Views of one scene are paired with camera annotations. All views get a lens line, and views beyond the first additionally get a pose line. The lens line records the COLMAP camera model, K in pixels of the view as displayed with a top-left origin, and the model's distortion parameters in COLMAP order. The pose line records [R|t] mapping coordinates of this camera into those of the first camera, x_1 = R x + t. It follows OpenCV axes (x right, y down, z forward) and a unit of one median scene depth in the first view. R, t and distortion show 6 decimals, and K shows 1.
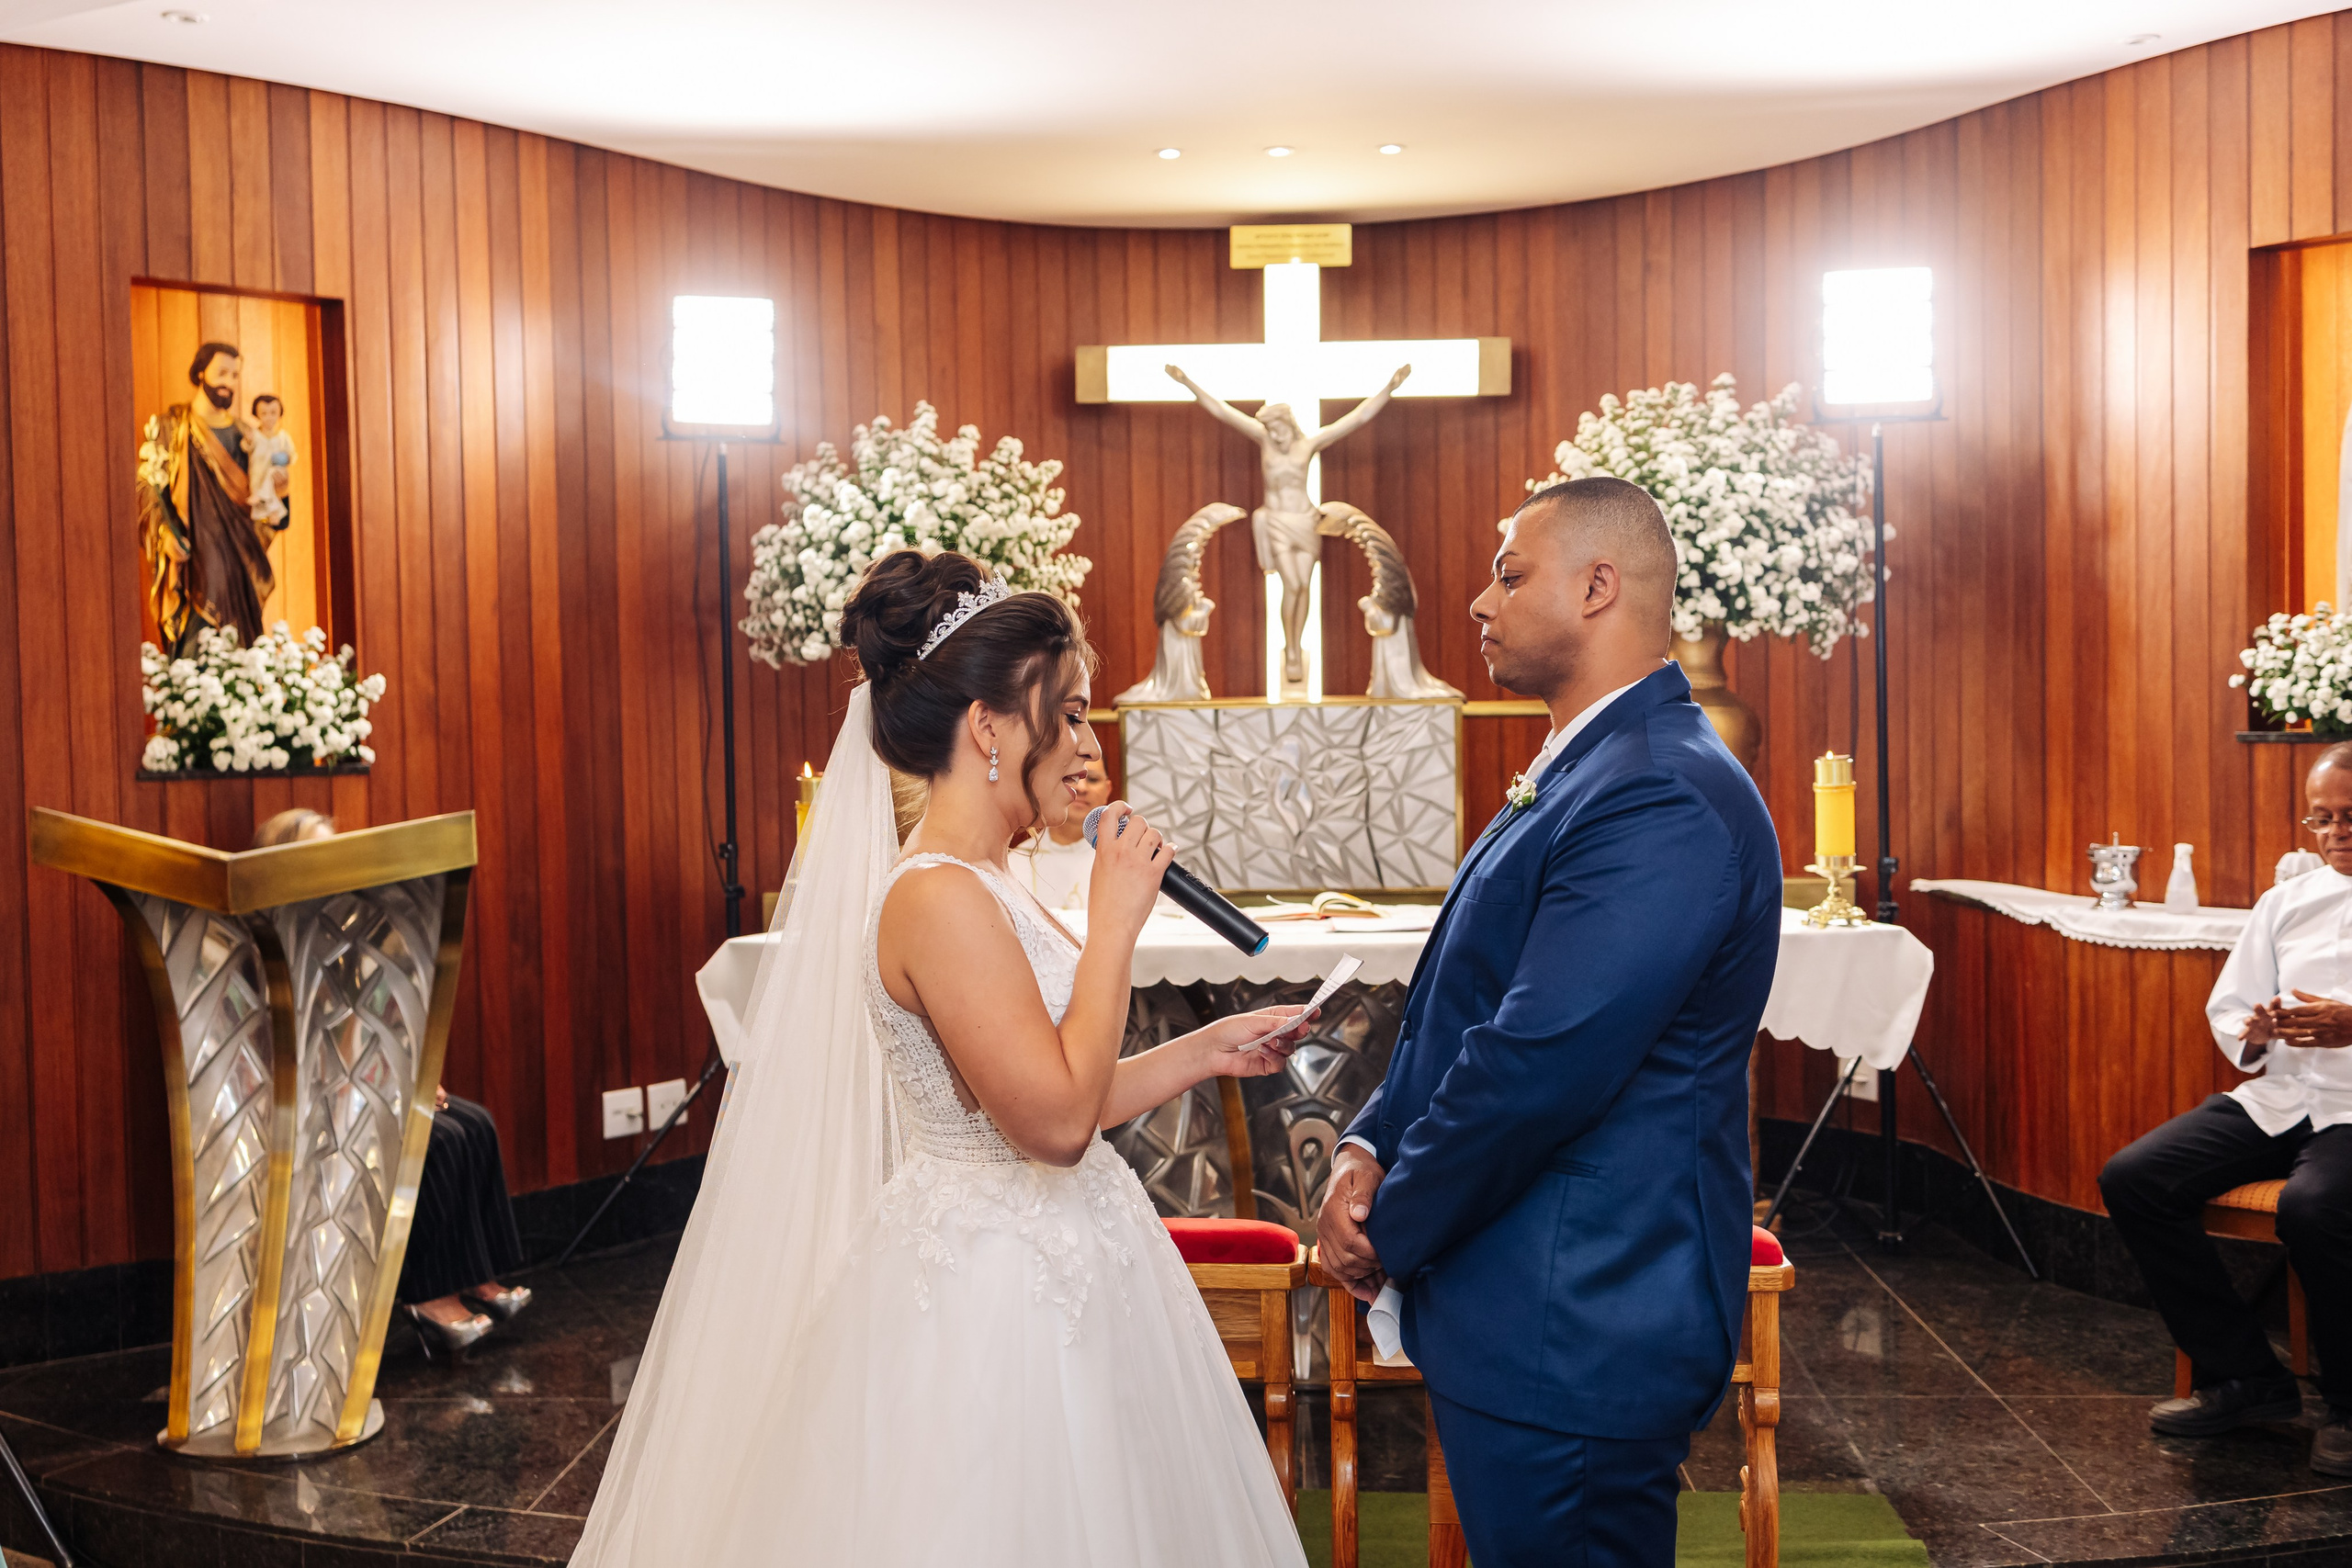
lens RADIAL K [[2434.3, 0, 1137.5], [0, 2434.3, 792.6], [0, 0, 1]] dist [0.007584, 0.047471]
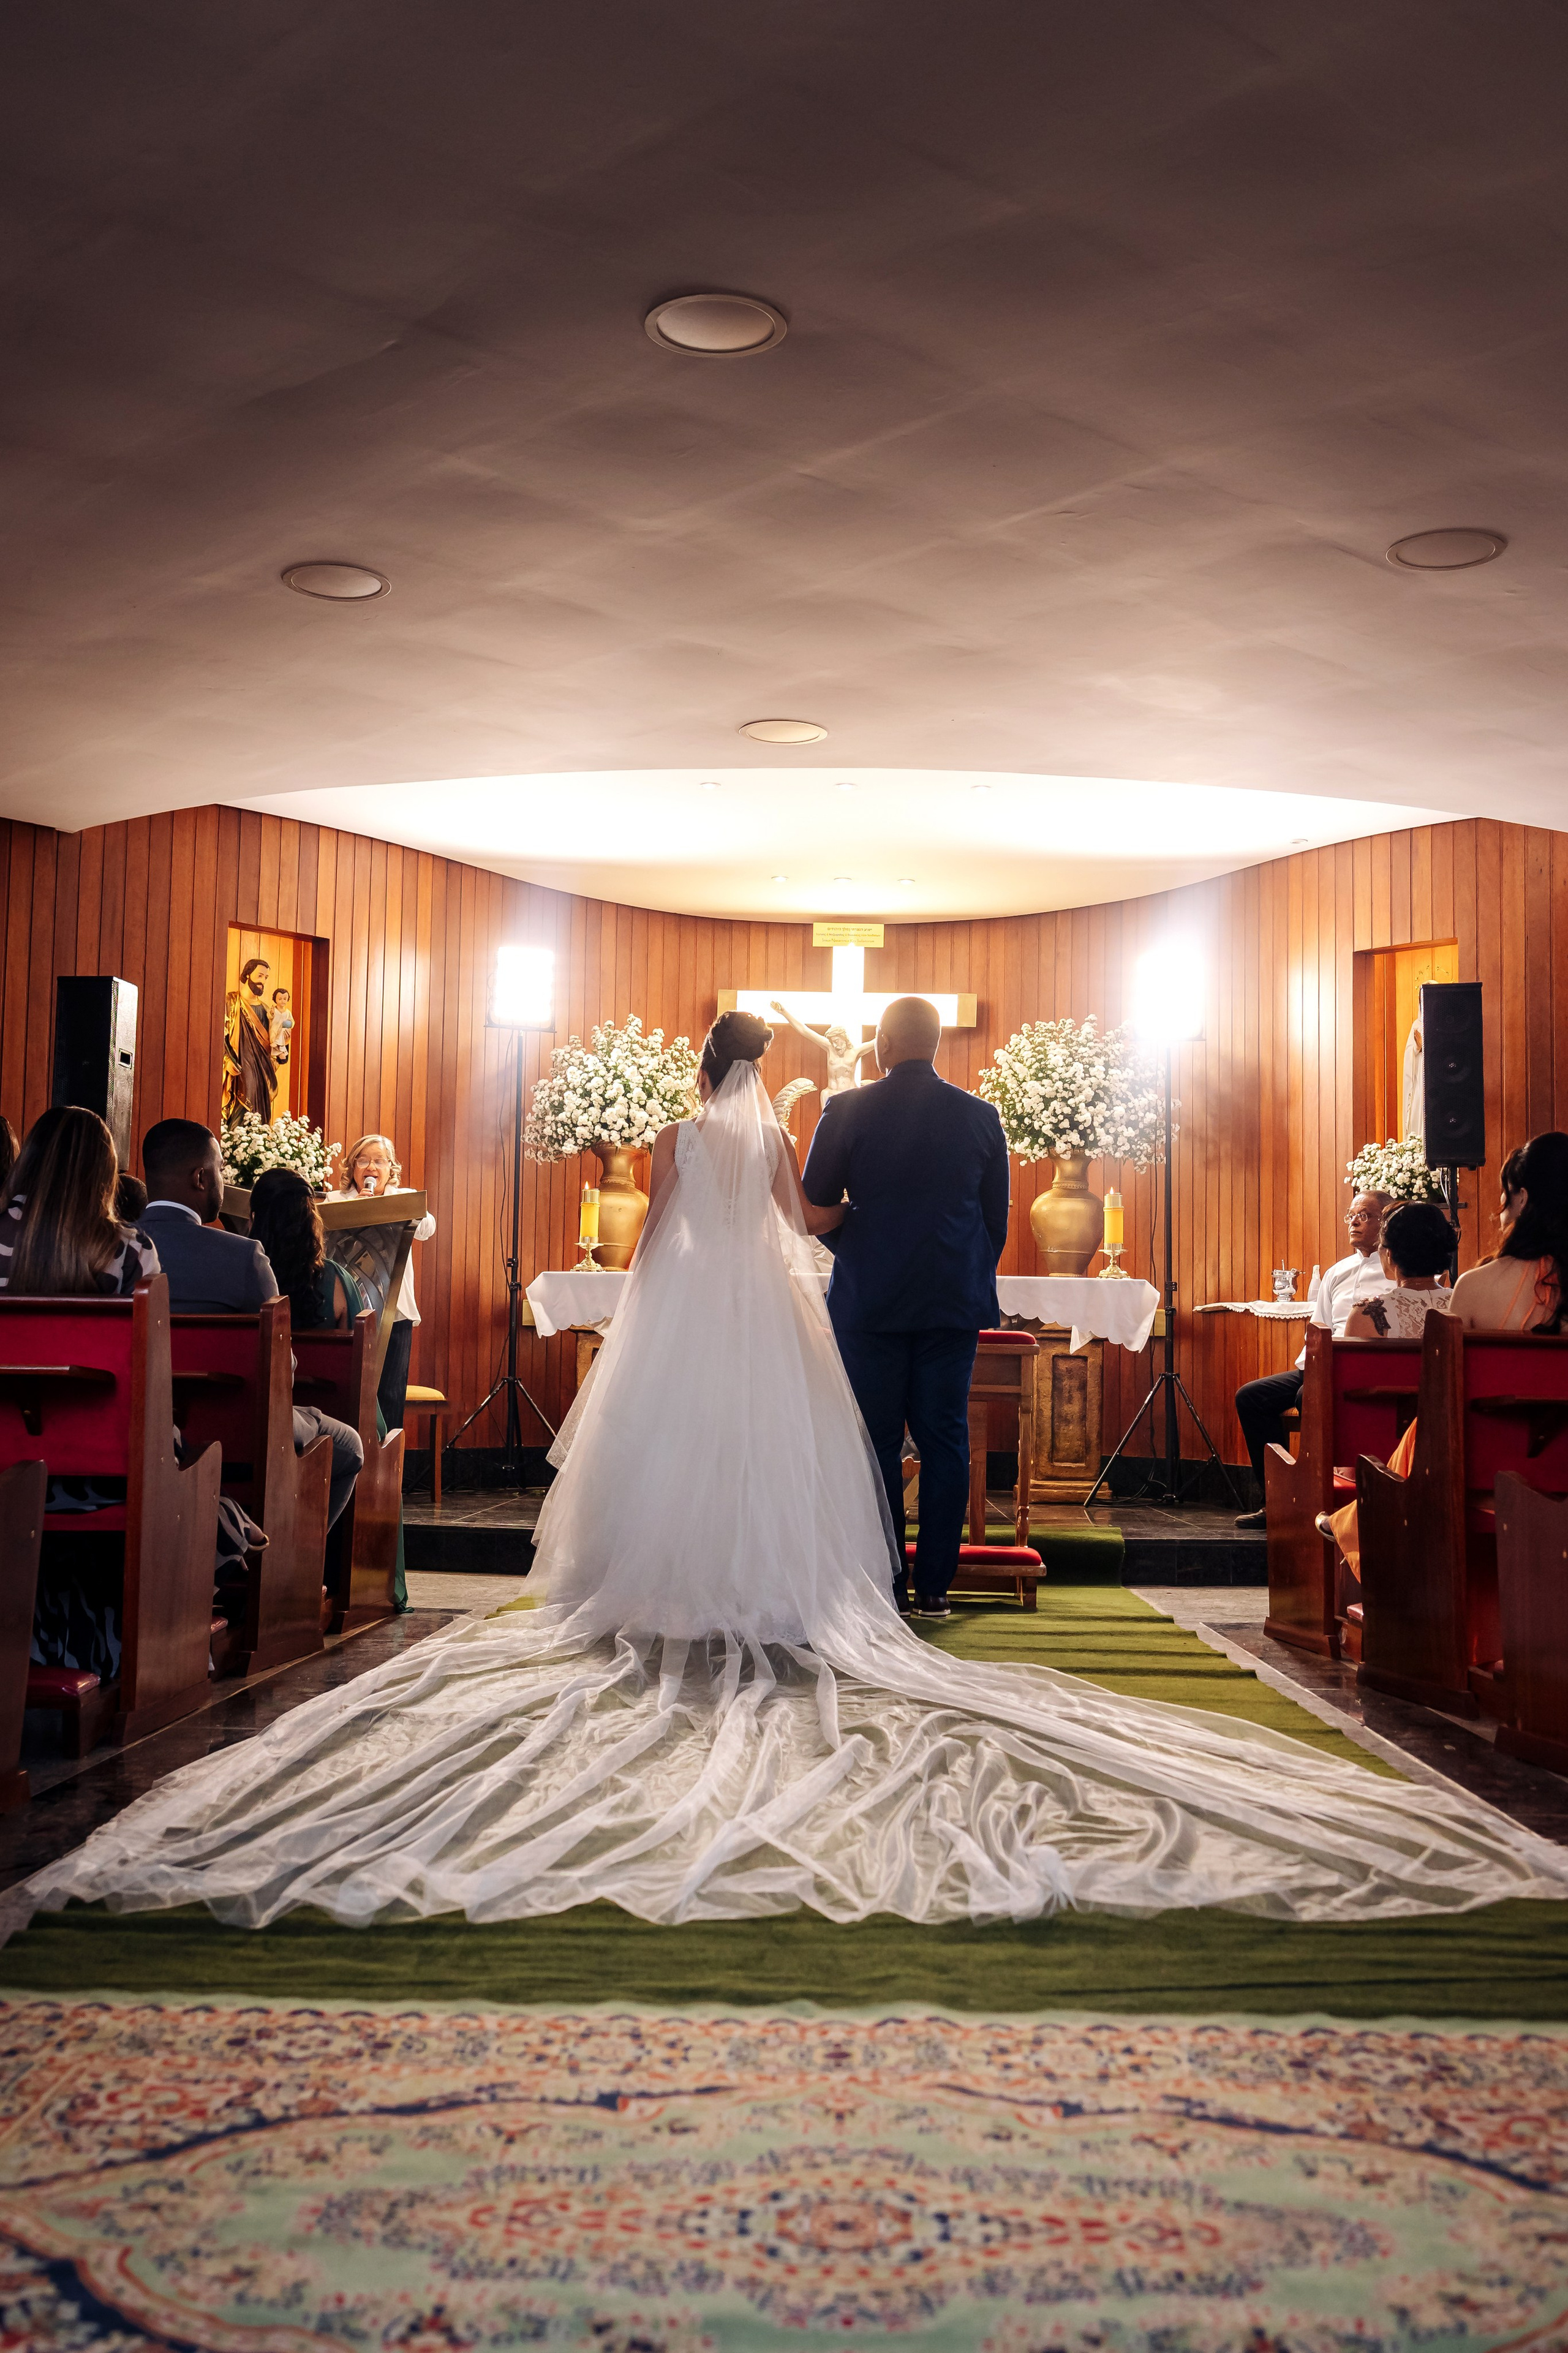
lens RADIAL K [[2335.4, 0, 780.8], [0, 2335.4, 1245.0], [0, 0, 1]] dist [0.038859, -0.002809]
pose [[0.998812, 0.035655, 0.033202, -0.034737], [-0.032206, 0.994550, -0.099165, 0.175846], [-0.036556, 0.097978, 0.994517, -0.682956]]
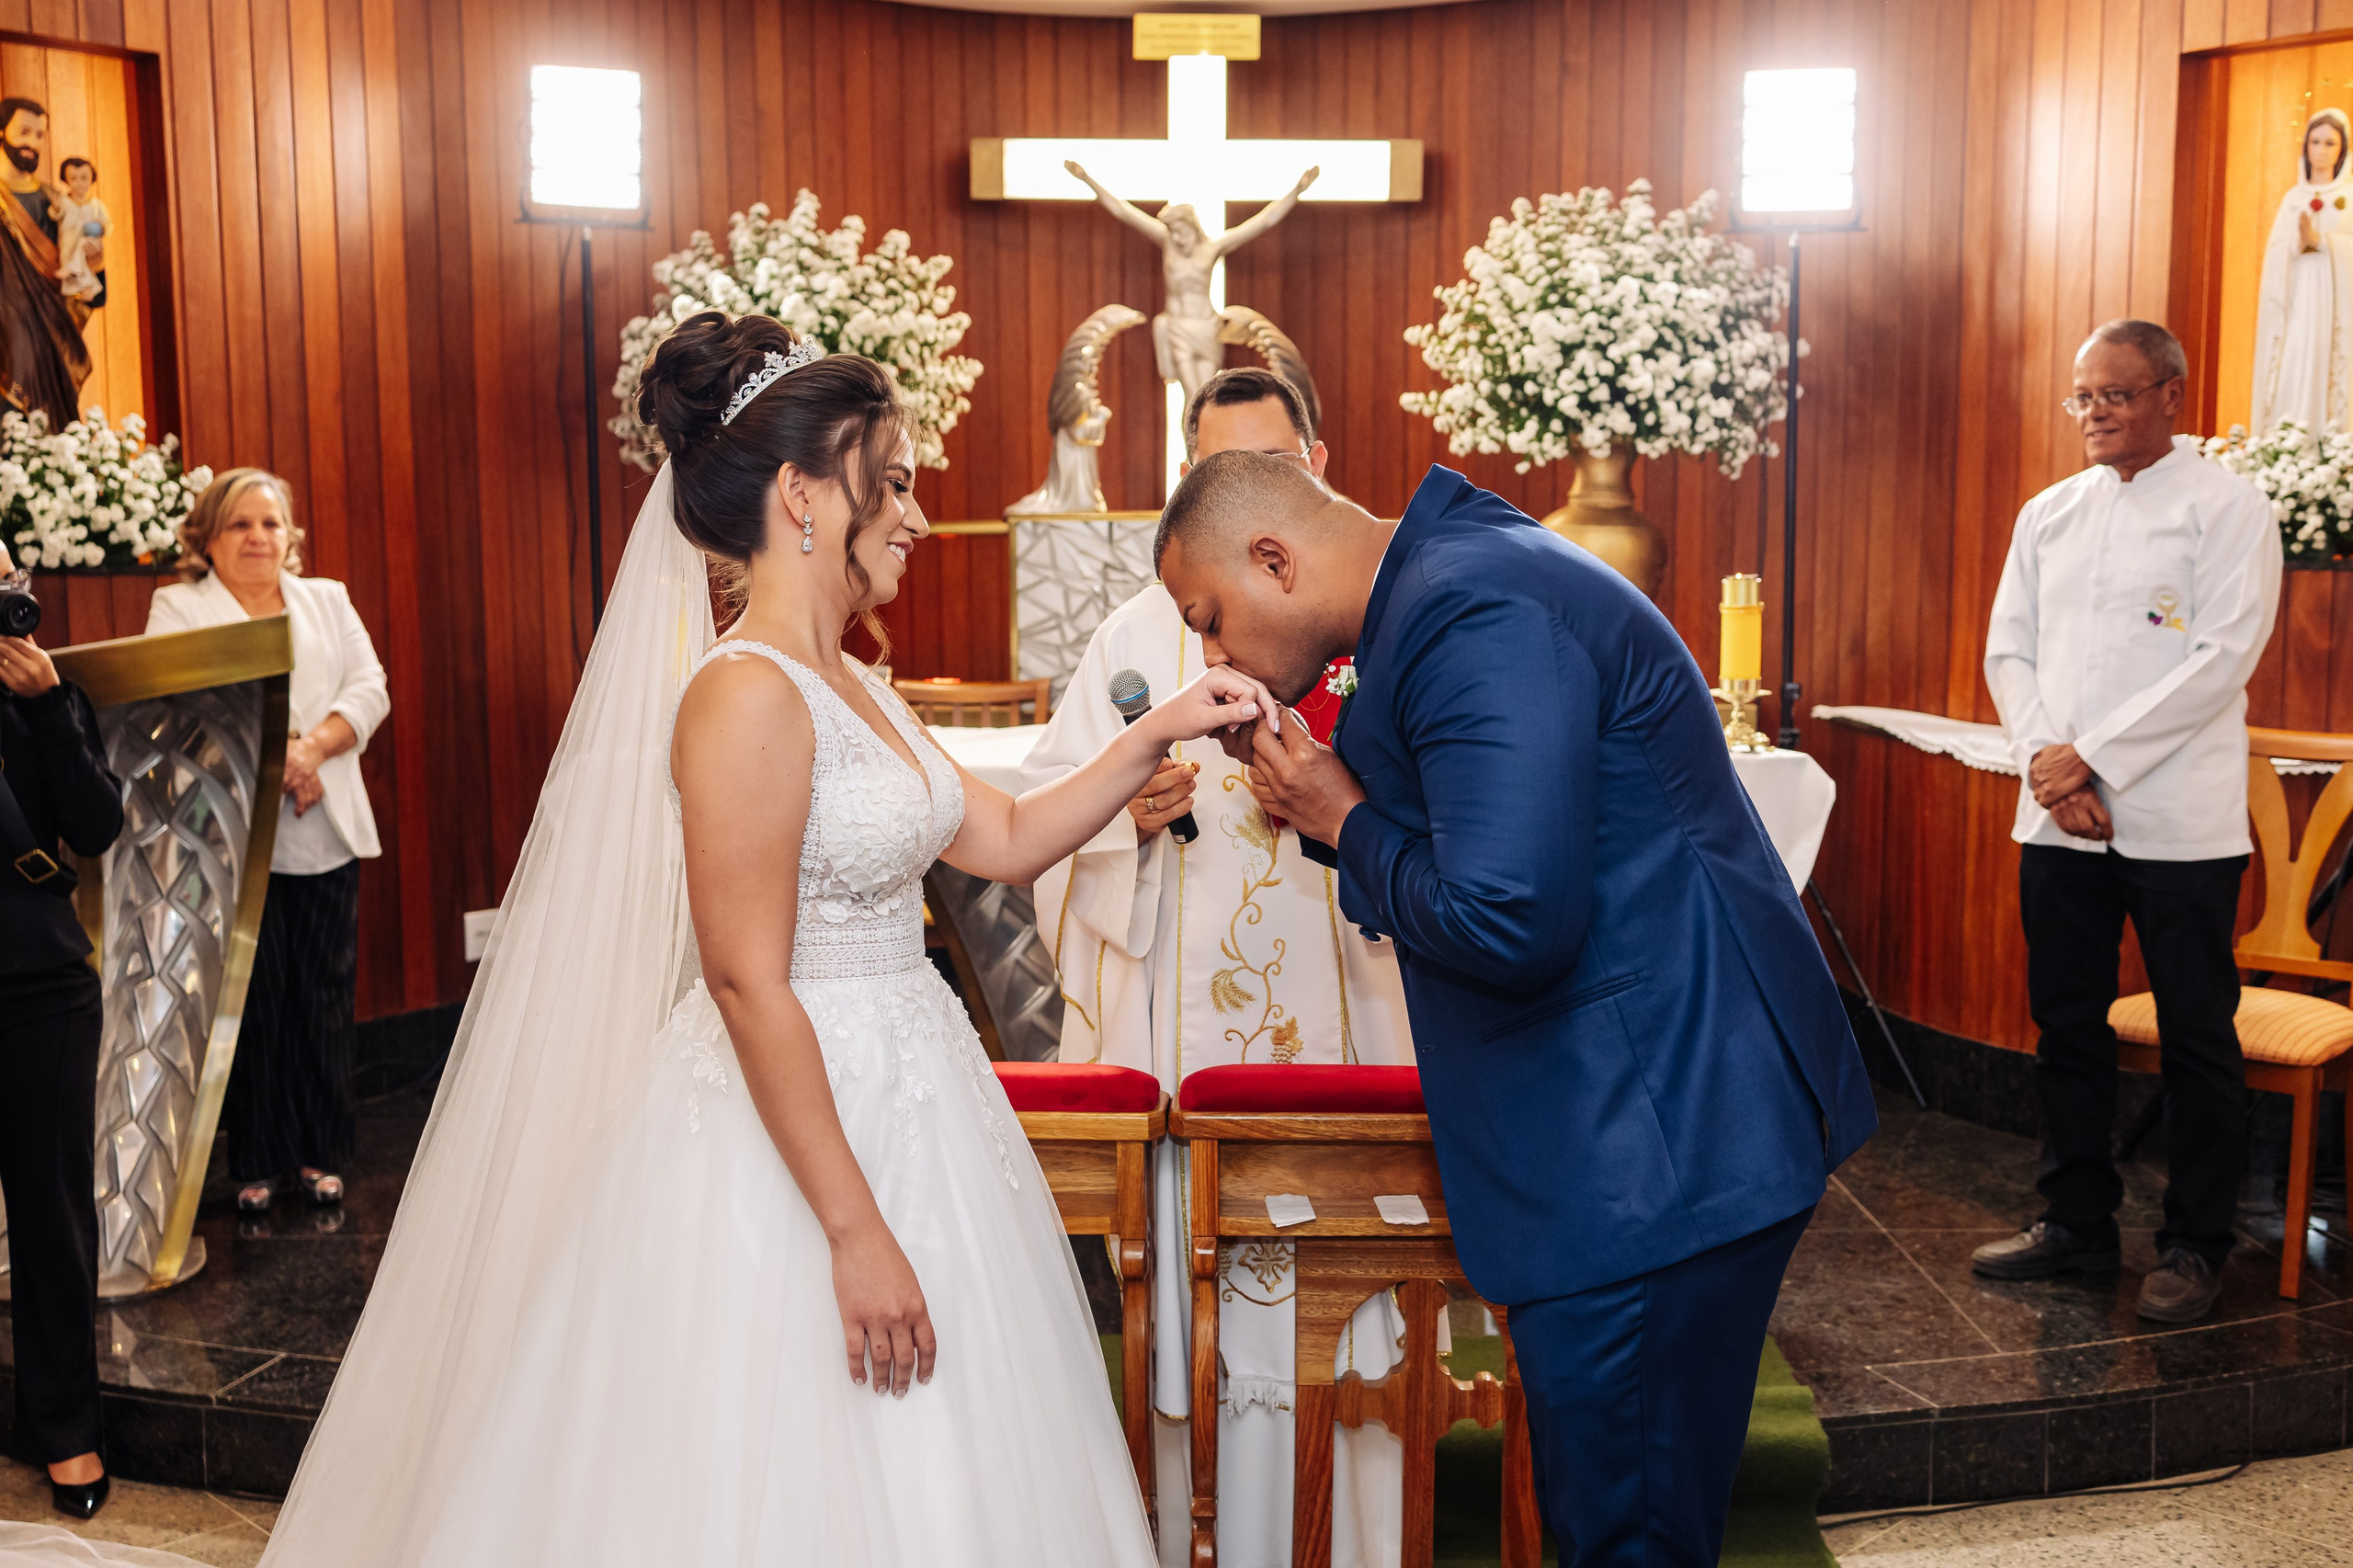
lens RADIAL K [[2358.1, 0, 1202.1], [0, 2358.1, 797.4], [0, 0, 1]] dist [0.014449, 0.004585]
pose [[0.998229, 0.009098, 0.058781, 0.015618], [-0.013509, 0.997085, 0.075092, 0.004273], [-0.057926, -0.075753, 0.995443, 0.063851]]
